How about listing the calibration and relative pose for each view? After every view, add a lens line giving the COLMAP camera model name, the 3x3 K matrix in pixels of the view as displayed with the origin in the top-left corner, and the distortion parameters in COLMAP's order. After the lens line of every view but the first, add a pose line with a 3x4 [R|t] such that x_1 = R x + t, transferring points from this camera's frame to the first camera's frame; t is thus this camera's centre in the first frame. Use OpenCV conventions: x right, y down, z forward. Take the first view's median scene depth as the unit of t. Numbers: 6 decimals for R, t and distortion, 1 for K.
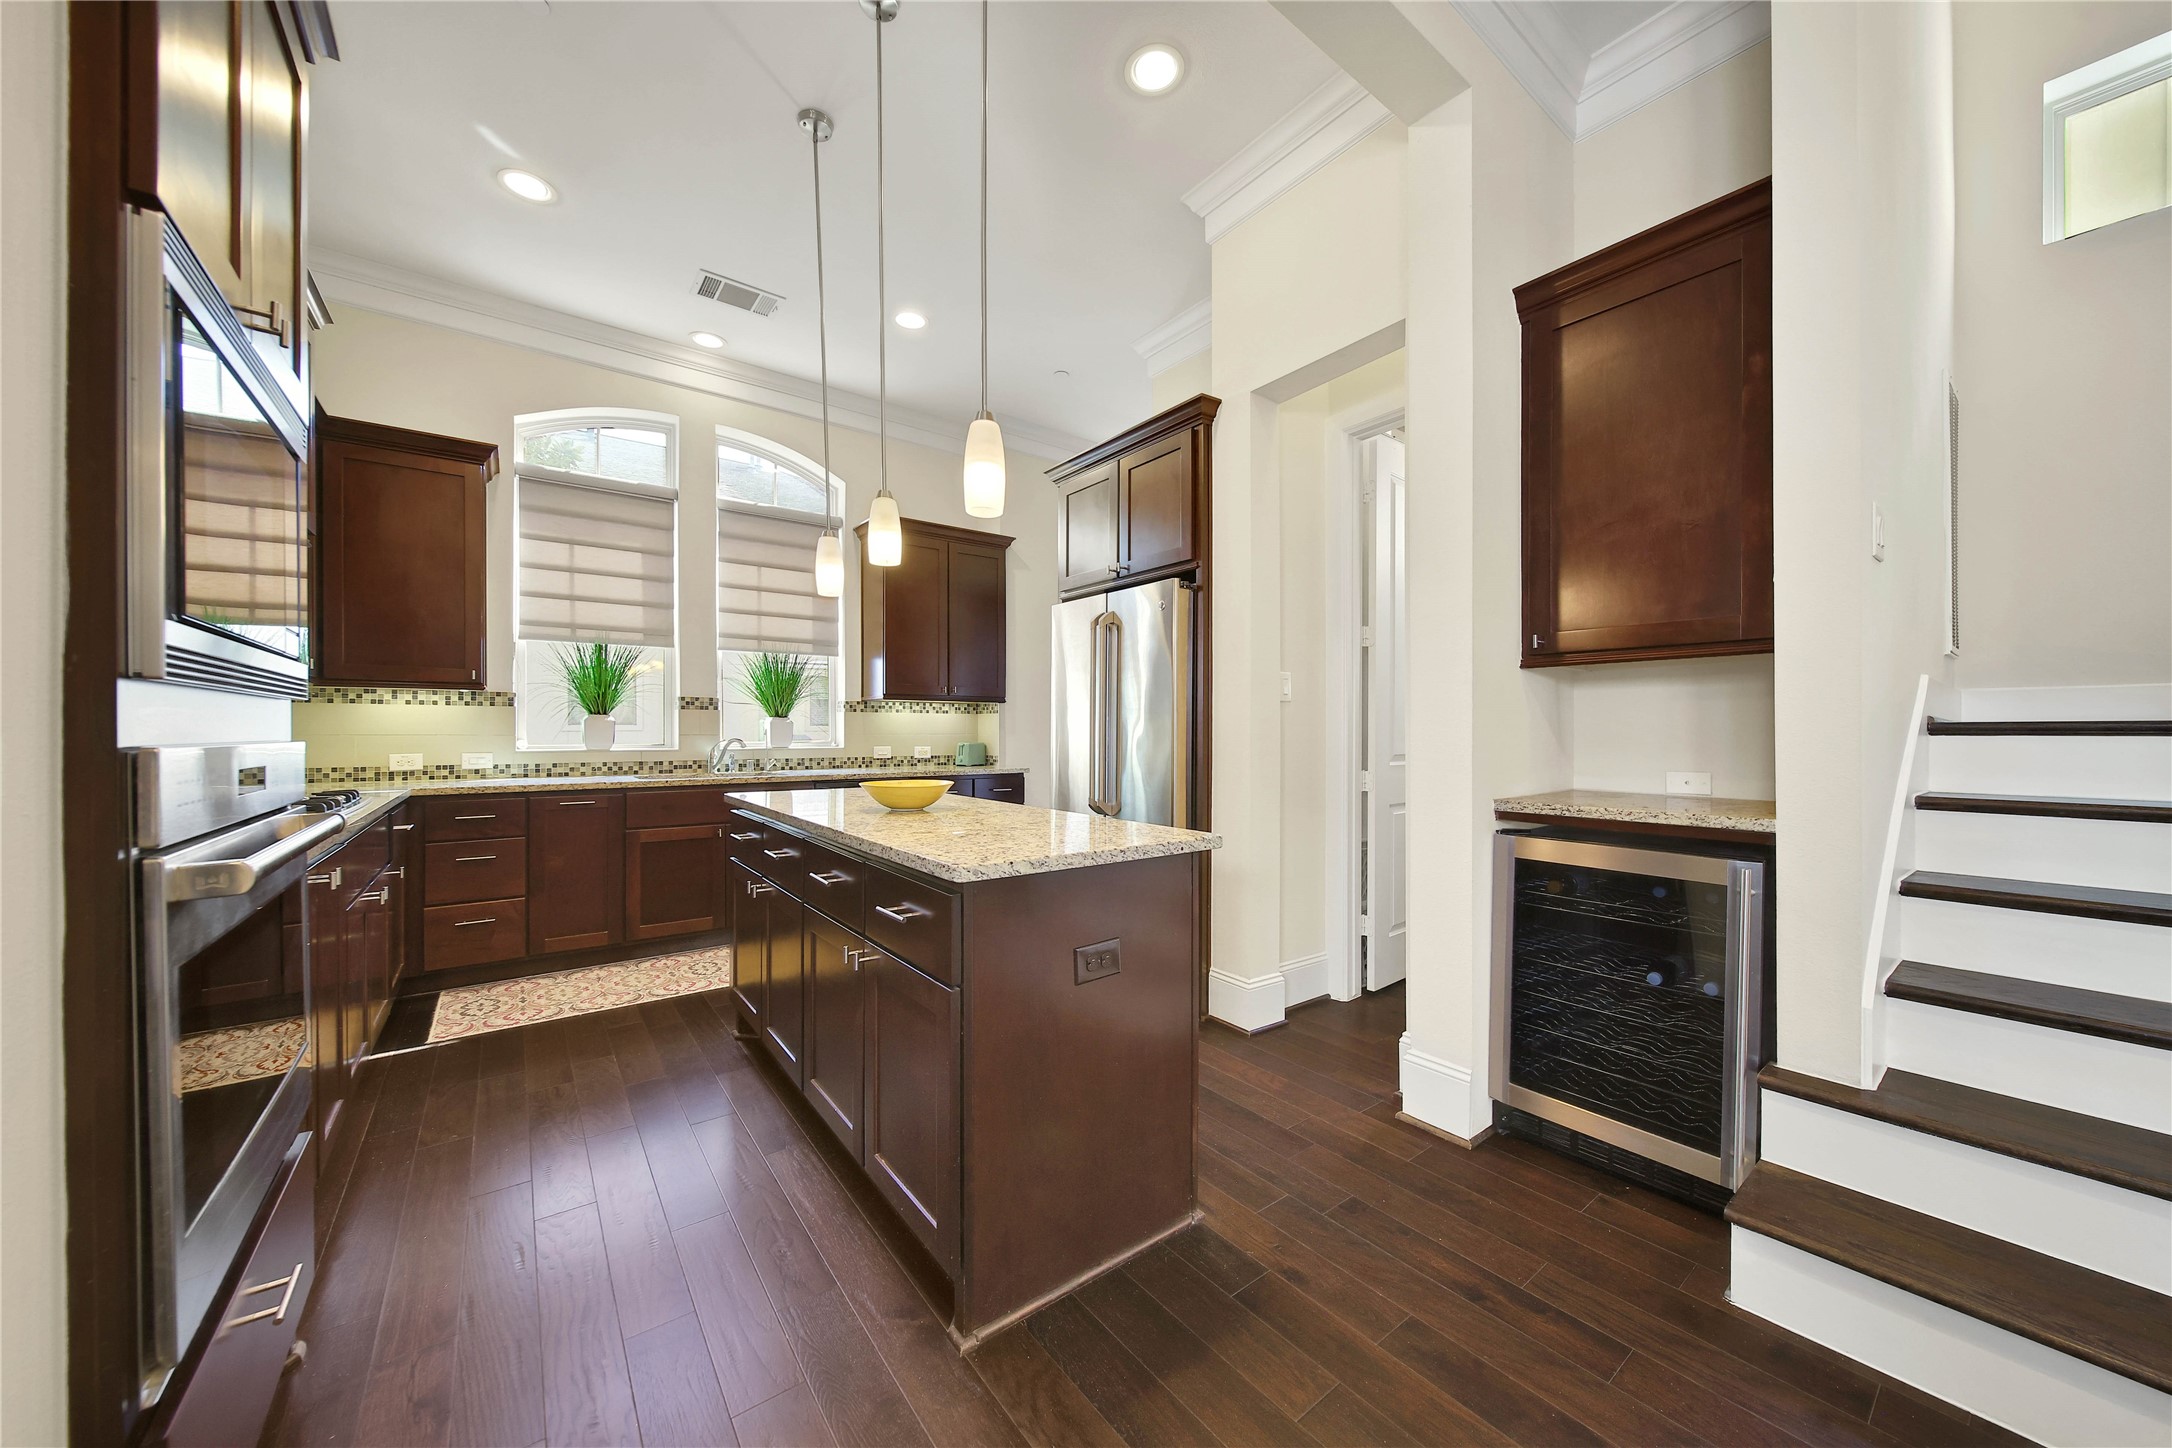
lens RADIAL K [[762.0, 0, 1072.8], [0, 762.0, 734.0], [0, 0, 1]] dist [-0.001205, -0.001614]
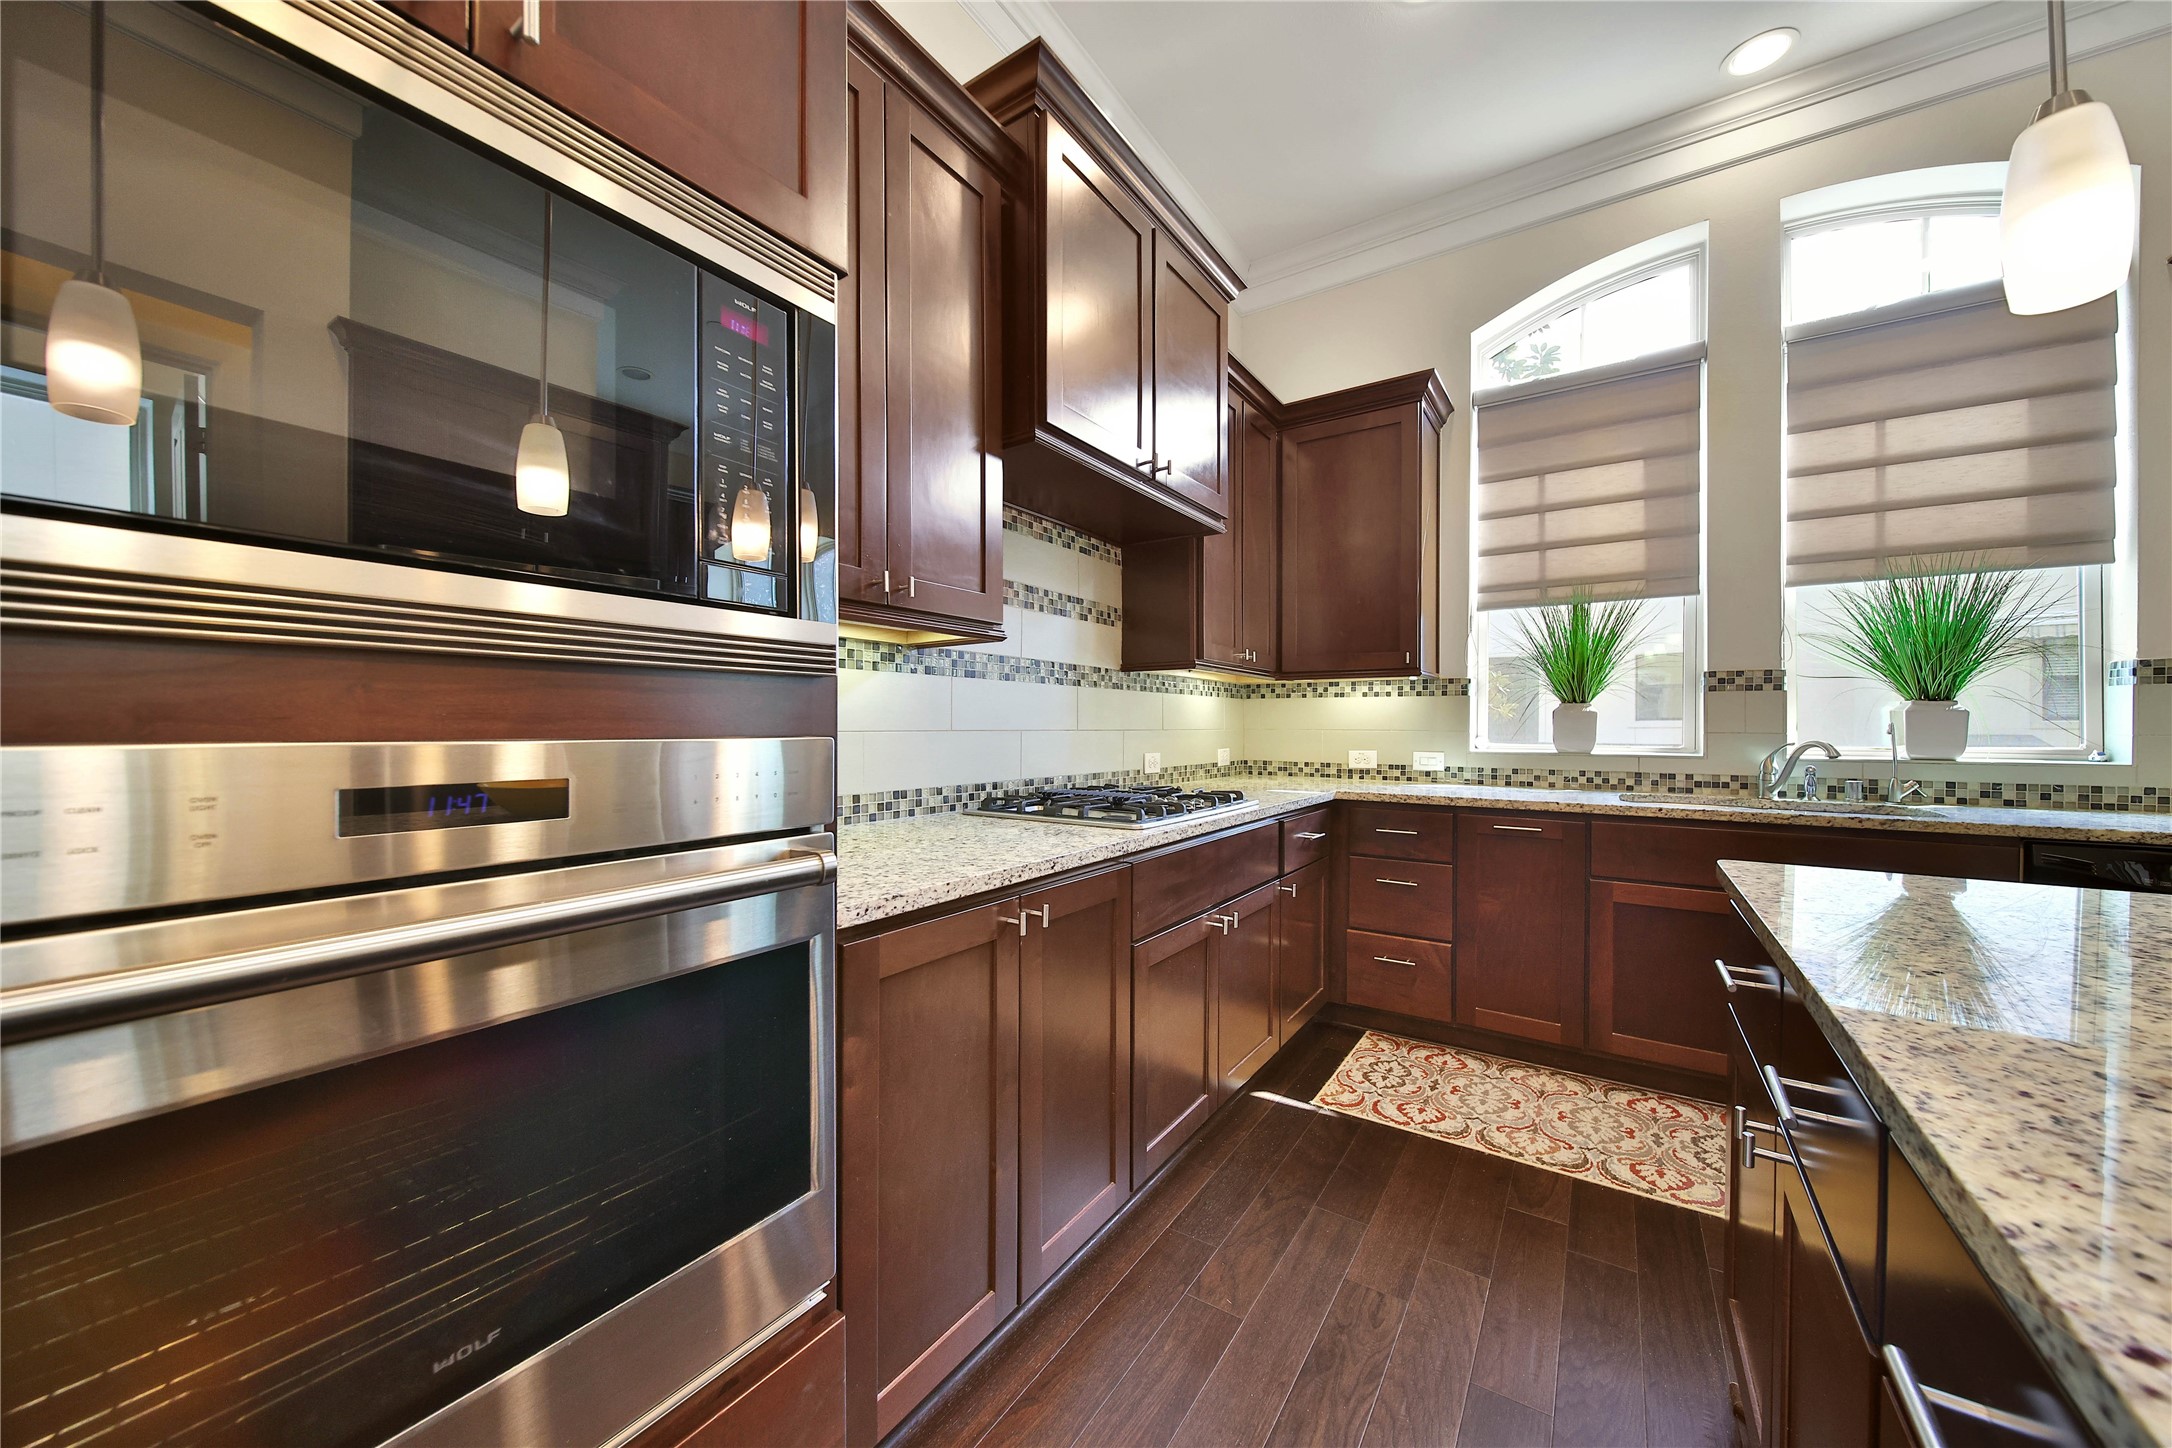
lens RADIAL K [[762.0, 0, 1083.2], [0, 762.0, 728.6], [0, 0, 1]] dist [-0.001205, -0.001614]
pose [[0.329561, 0.005630, -0.944117, -0.111283], [-0.006155, 0.999974, 0.003815, -0.001763], [0.944114, 0.004554, 0.329587, 0.360803]]
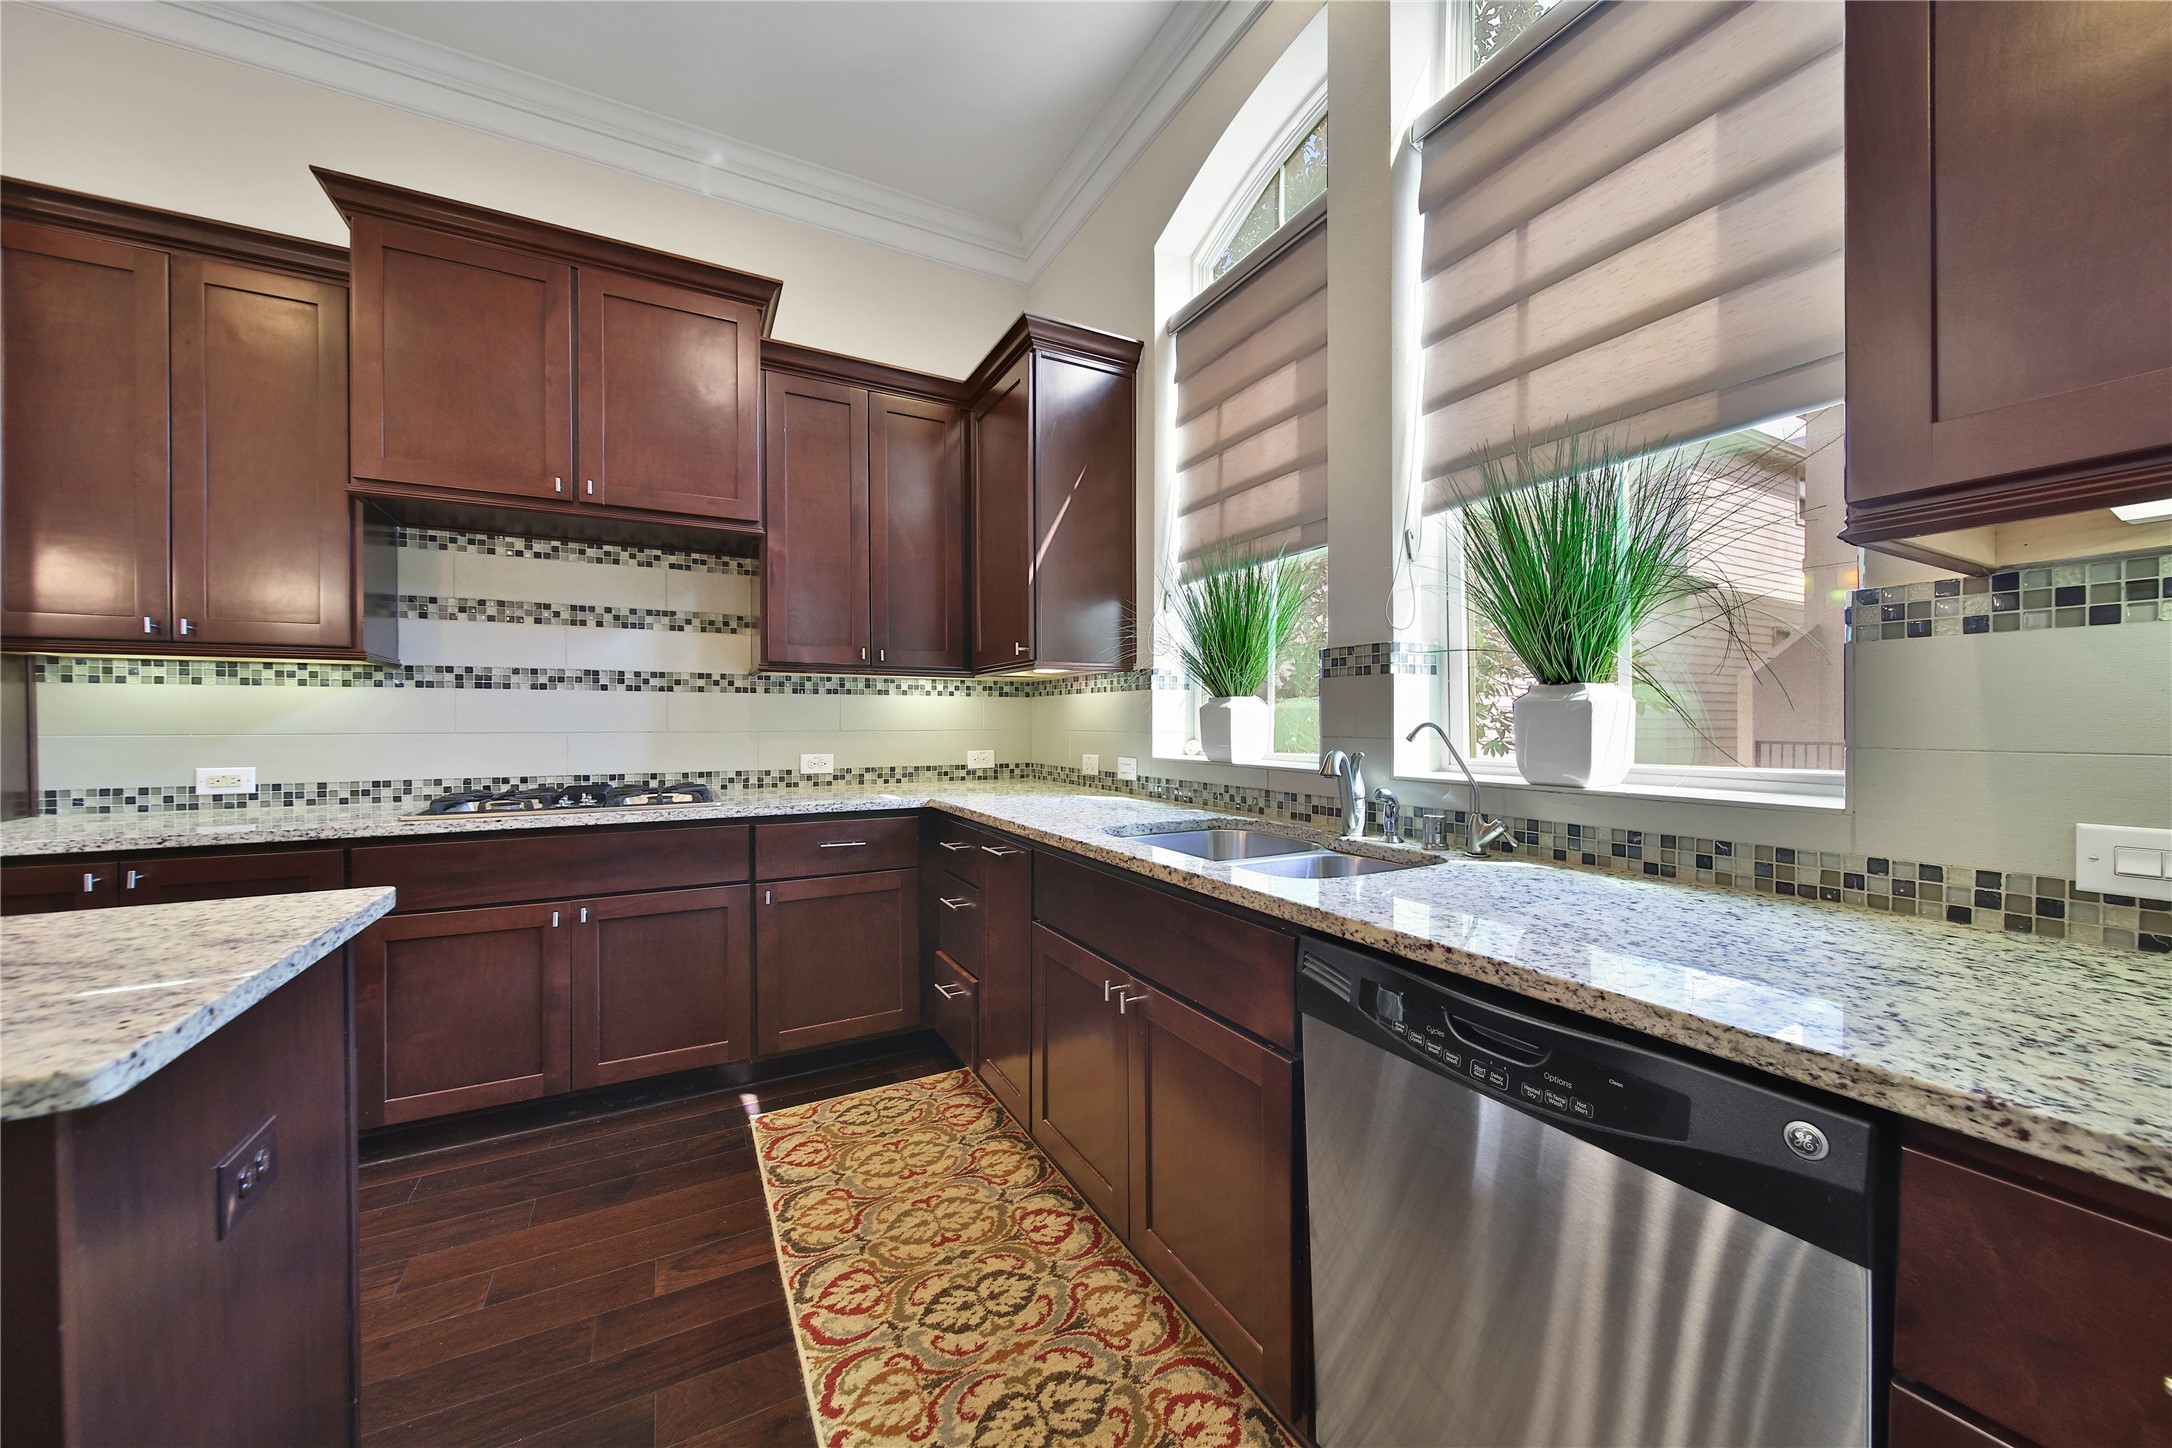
lens RADIAL K [[762.0, 0, 1111.7], [0, 762.0, 727.5], [0, 0, 1]] dist [-0.001205, -0.001614]
pose [[-0.131211, 0.007405, -0.991327, -0.078175], [-0.001880, 0.999968, 0.007718, -0.008511], [0.991353, 0.002876, -0.131193, 1.083890]]
